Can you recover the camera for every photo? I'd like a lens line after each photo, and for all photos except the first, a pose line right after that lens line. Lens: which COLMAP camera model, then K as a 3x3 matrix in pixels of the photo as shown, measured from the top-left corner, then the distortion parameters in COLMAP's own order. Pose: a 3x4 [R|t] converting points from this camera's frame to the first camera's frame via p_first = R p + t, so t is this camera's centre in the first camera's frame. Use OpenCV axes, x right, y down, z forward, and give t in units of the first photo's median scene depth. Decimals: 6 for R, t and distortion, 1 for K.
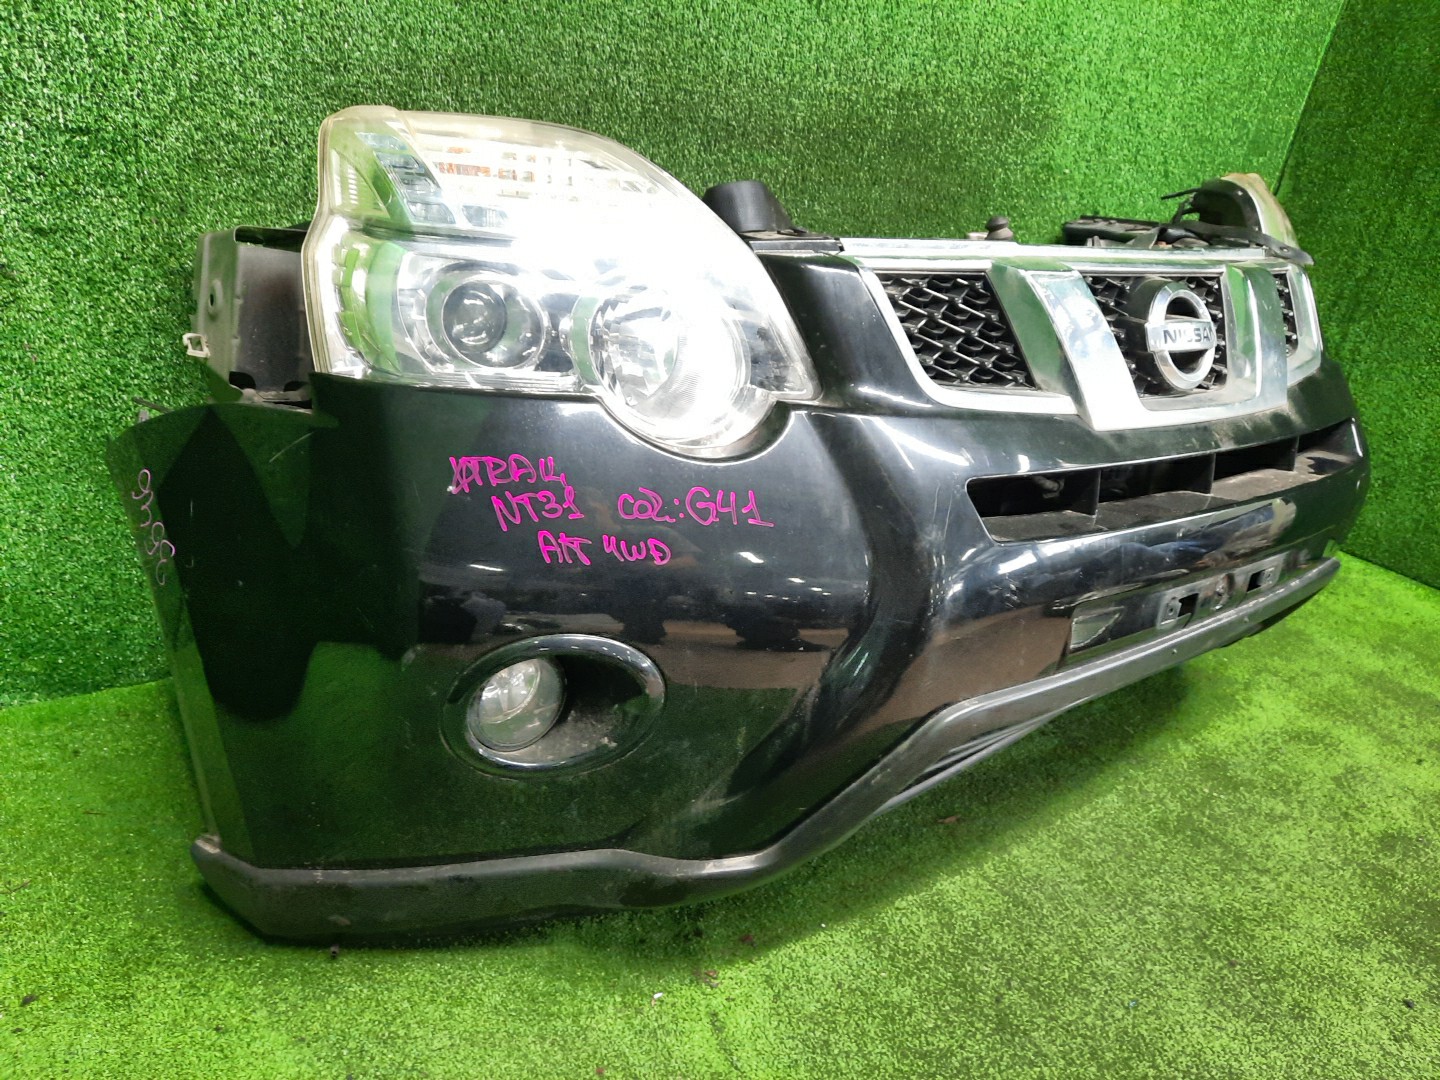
lens RADIAL K [[1048.8, 0, 731.2], [0, 1048.8, 538.1], [0, 0, 1]] dist [0.031645, -0.007453]
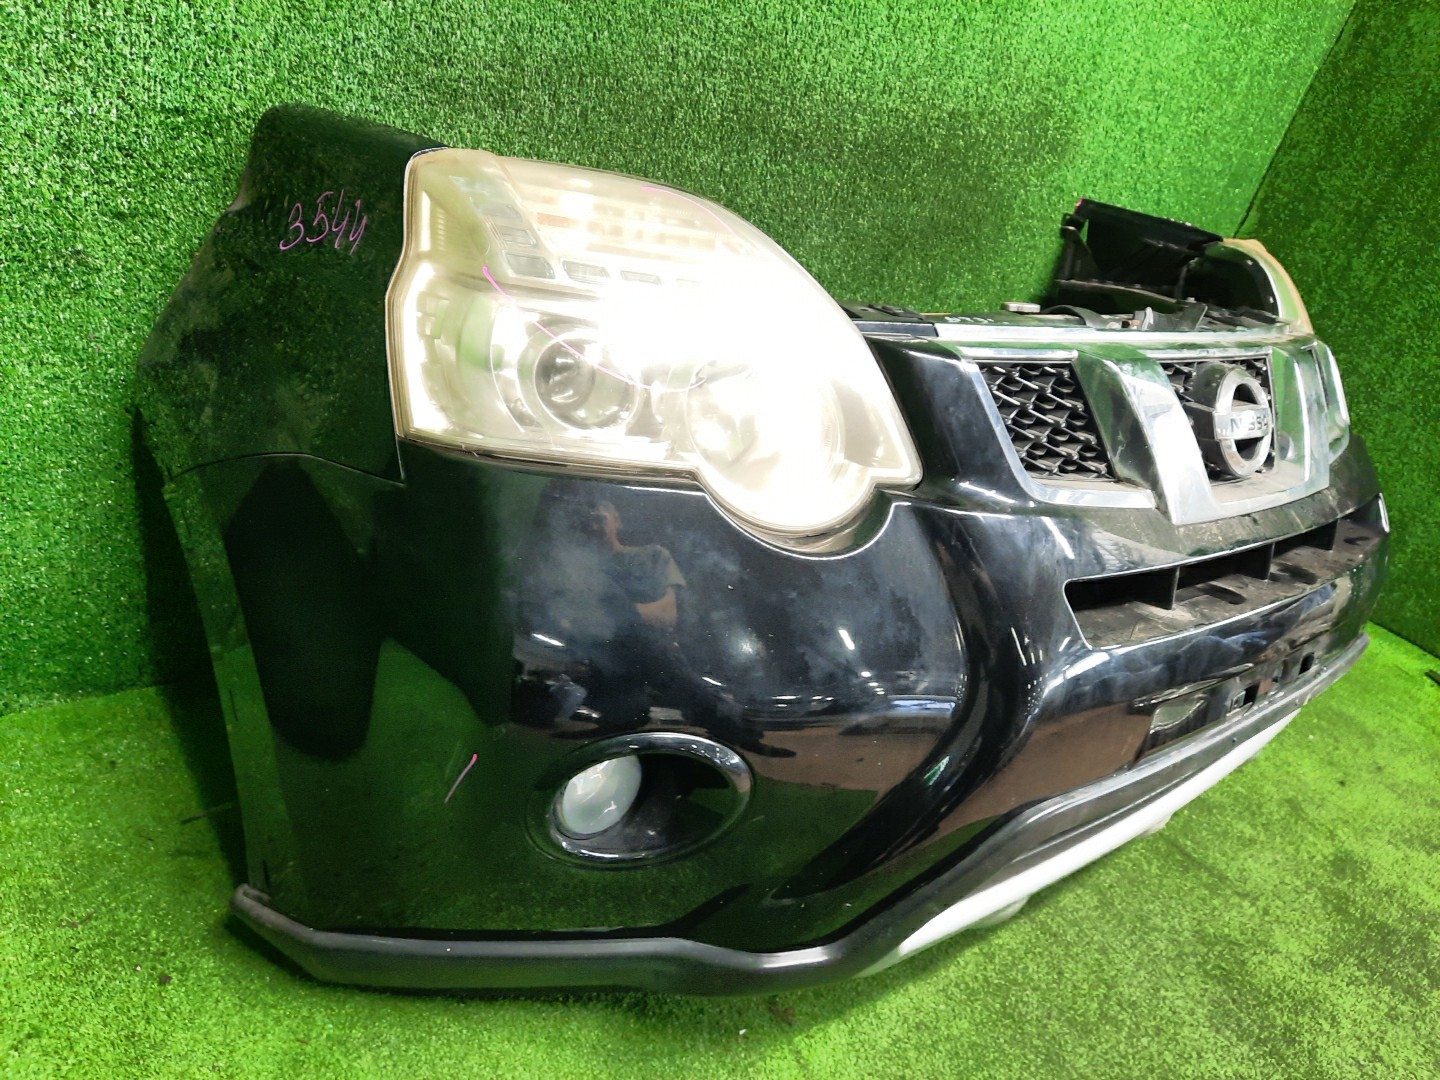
lens RADIAL K [[1048.8, 0, 782.7], [0, 1048.8, 562.5], [0, 0, 1]] dist [0.031645, -0.007453]
pose [[0.990187, 0.060860, 0.125798, -0.153720], [-0.068512, 0.995997, 0.057416, -0.070058], [-0.121800, -0.065472, 0.990393, 0.002626]]
